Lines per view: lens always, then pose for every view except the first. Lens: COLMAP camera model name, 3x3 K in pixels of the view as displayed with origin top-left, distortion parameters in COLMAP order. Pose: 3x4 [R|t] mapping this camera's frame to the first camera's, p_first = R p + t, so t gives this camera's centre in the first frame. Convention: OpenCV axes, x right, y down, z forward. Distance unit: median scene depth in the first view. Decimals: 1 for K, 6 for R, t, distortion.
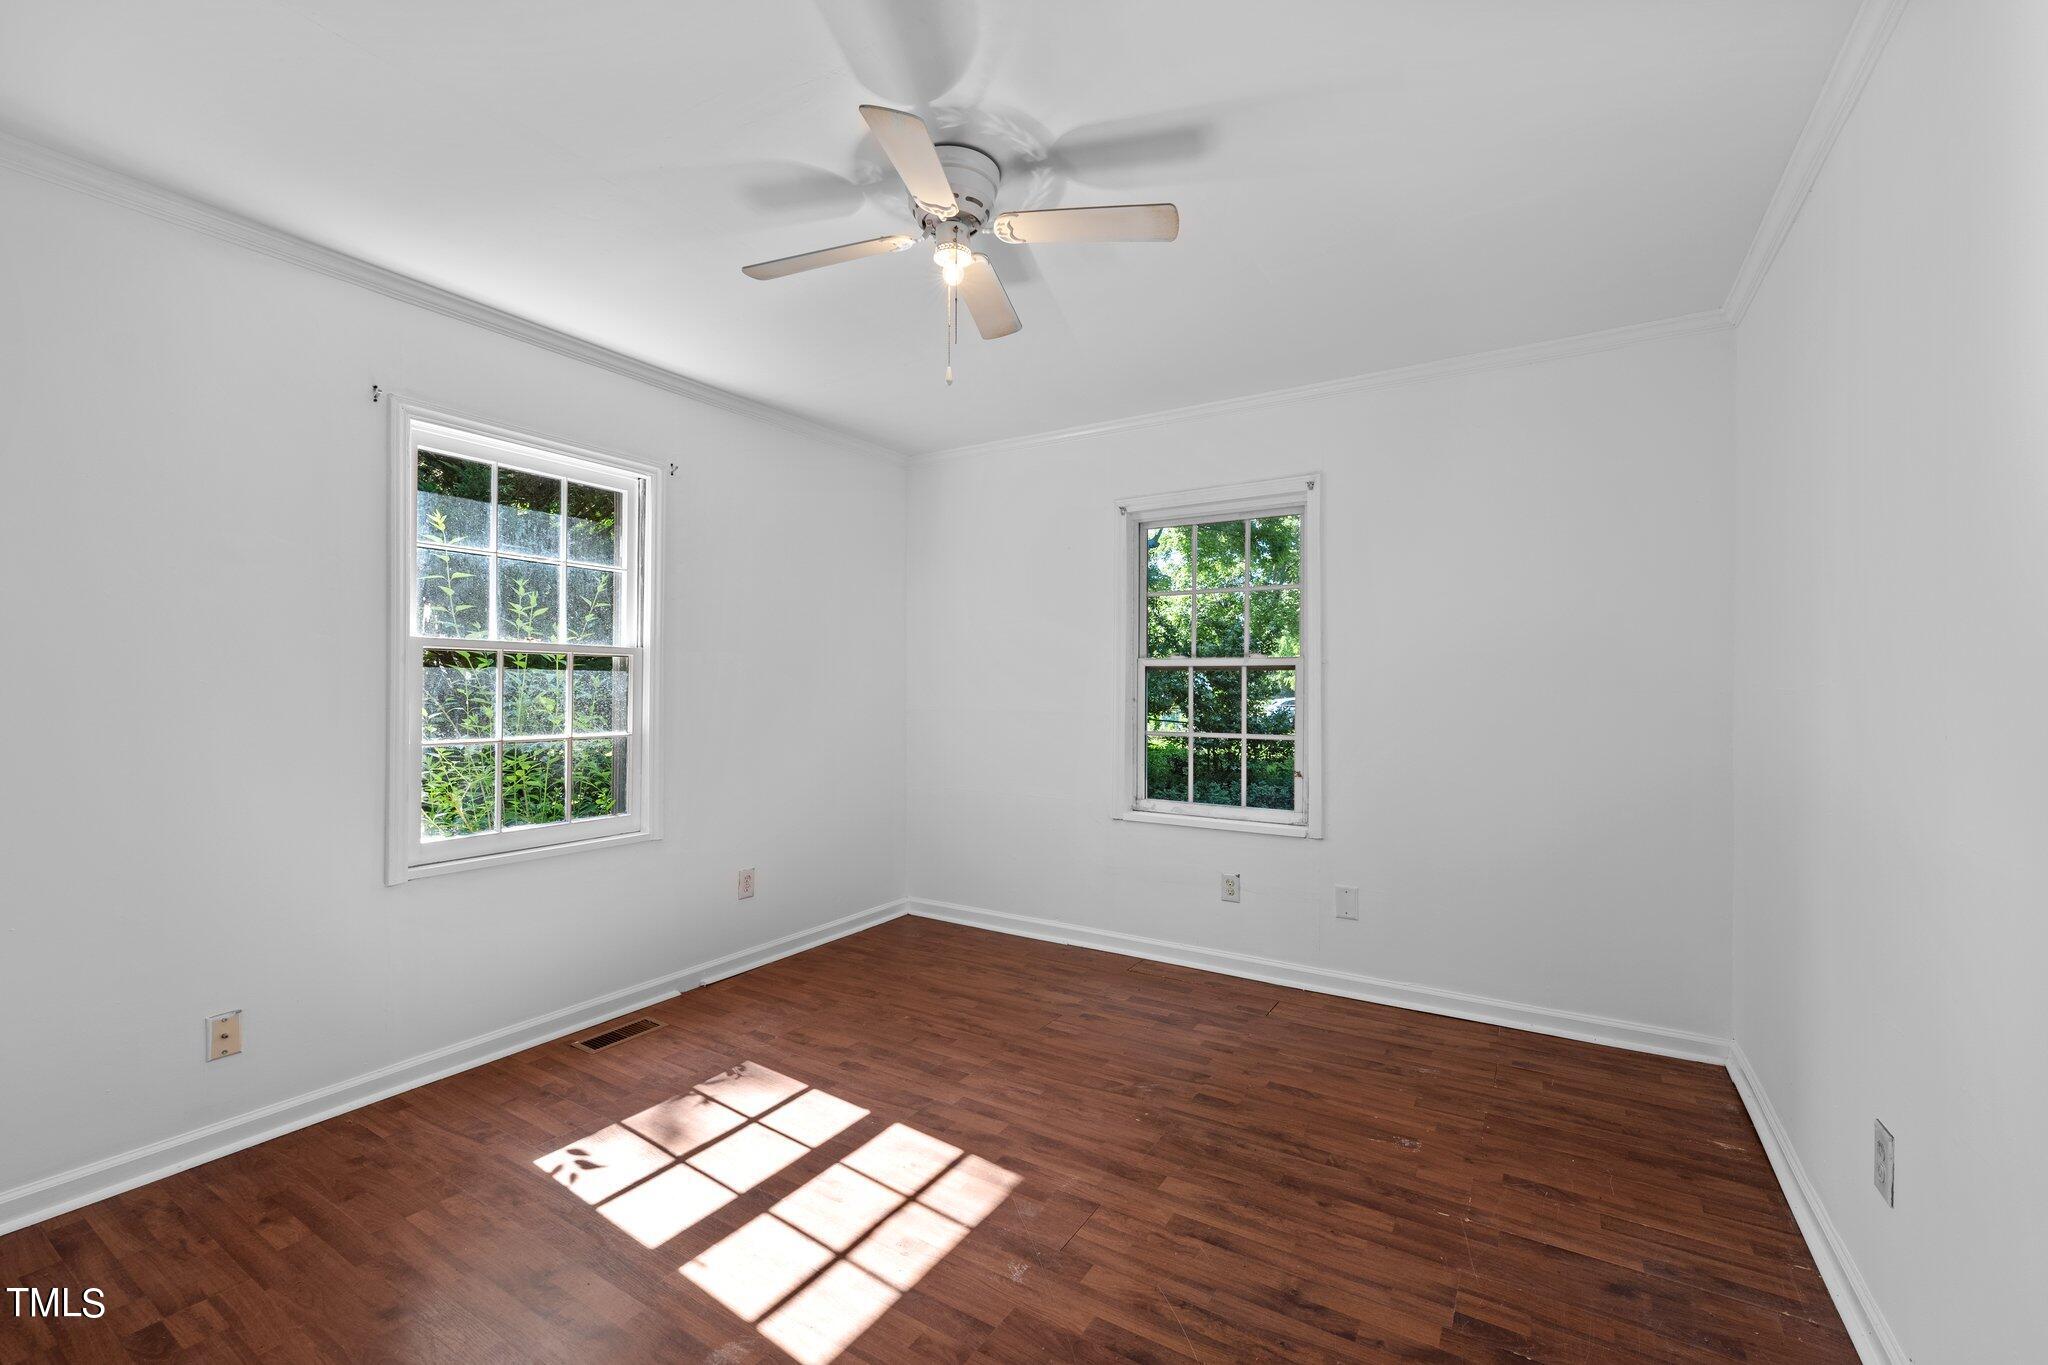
lens RADIAL K [[847.7, 0, 1026.2], [0, 847.7, 690.5], [0, 0, 1]] dist [0.001558, -0.000530]
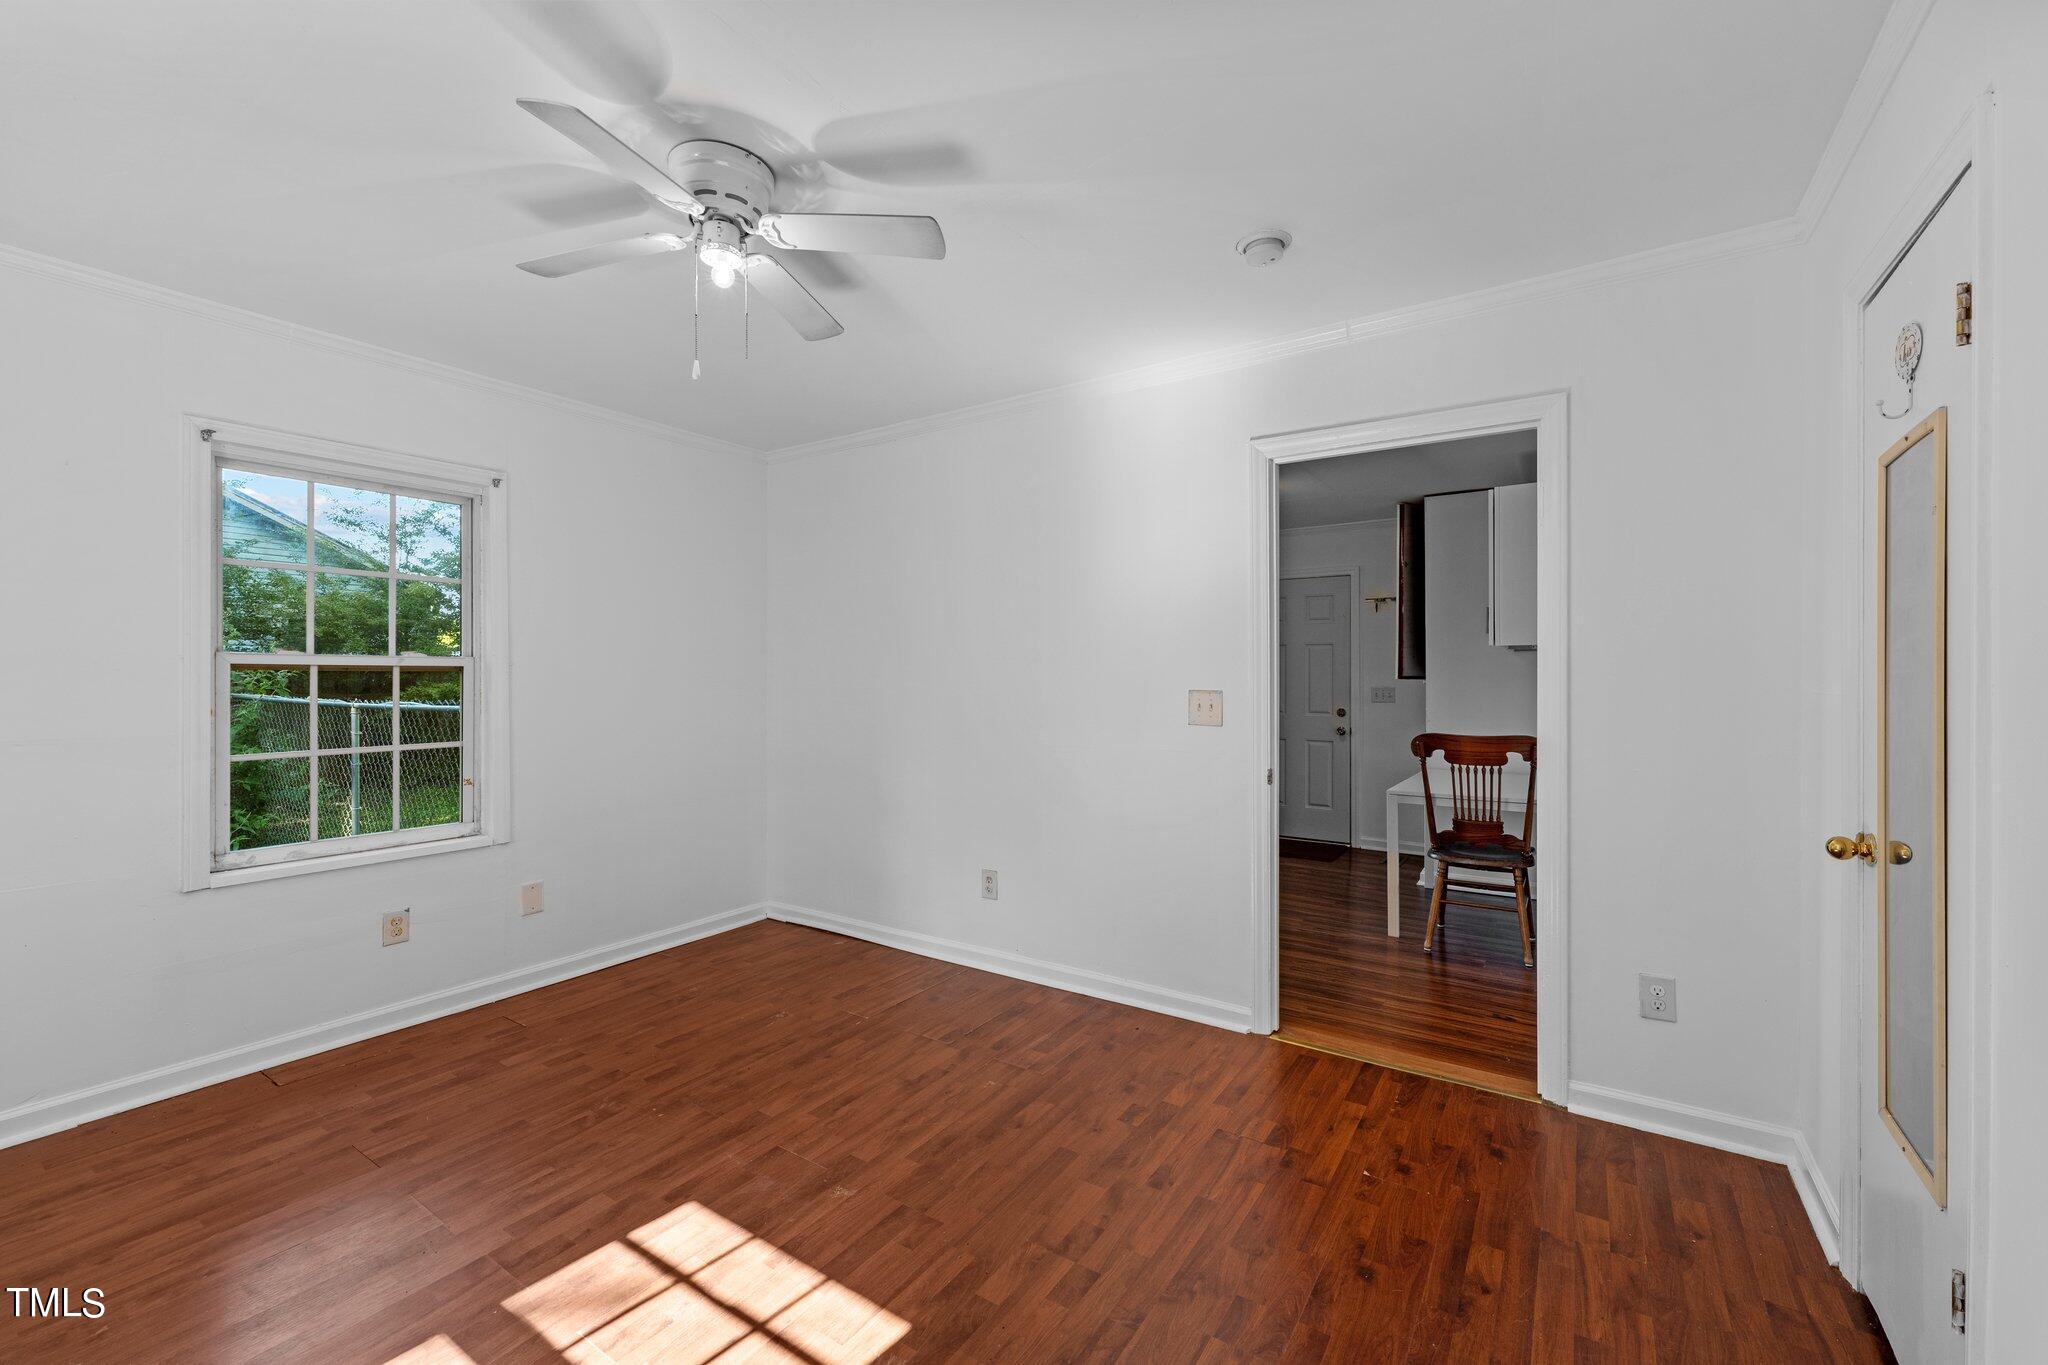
lens RADIAL K [[821.9, 0, 1024.0], [0, 821.9, 682.5], [0, 0, 1]] dist [0.000102, 0.000012]
pose [[0.036012, -0.011444, 0.999286, -0.748130], [0.002573, 0.999932, 0.011359, -0.027047], [-0.999348, 0.002162, 0.036039, 0.460355]]
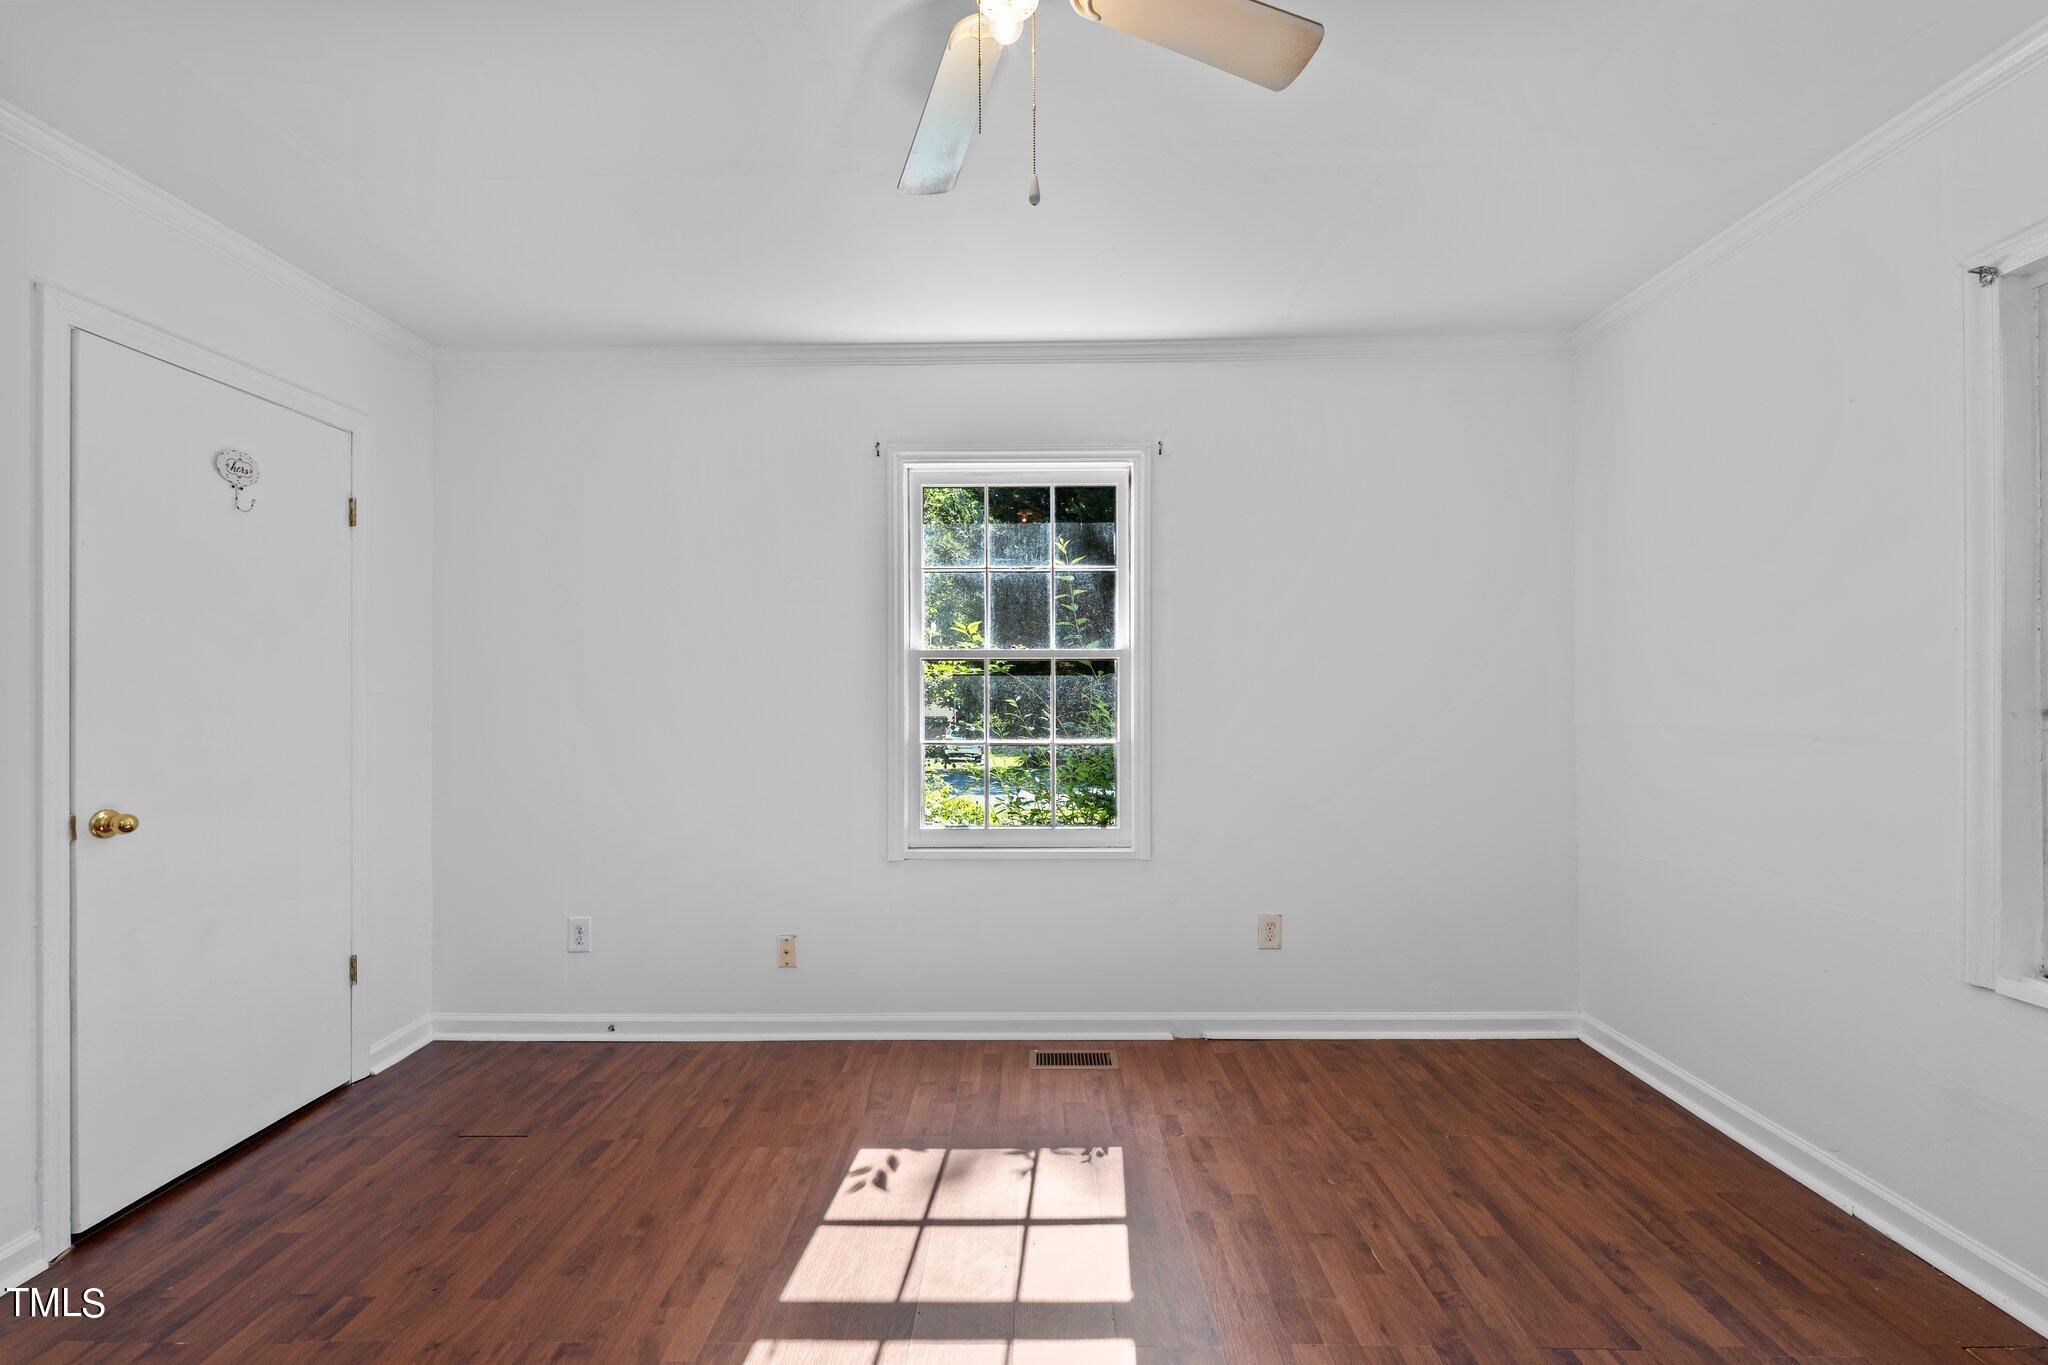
lens RADIAL K [[843.4, 0, 1023.8], [0, 843.4, 692.1], [0, 0, 1]] dist [0.002190, 0.000046]
pose [[0.513826, -0.005736, -0.857876, 0.329890], [0.004657, 0.999982, -0.003896, -0.000668], [0.857882, -0.001993, 0.513843, 0.511229]]
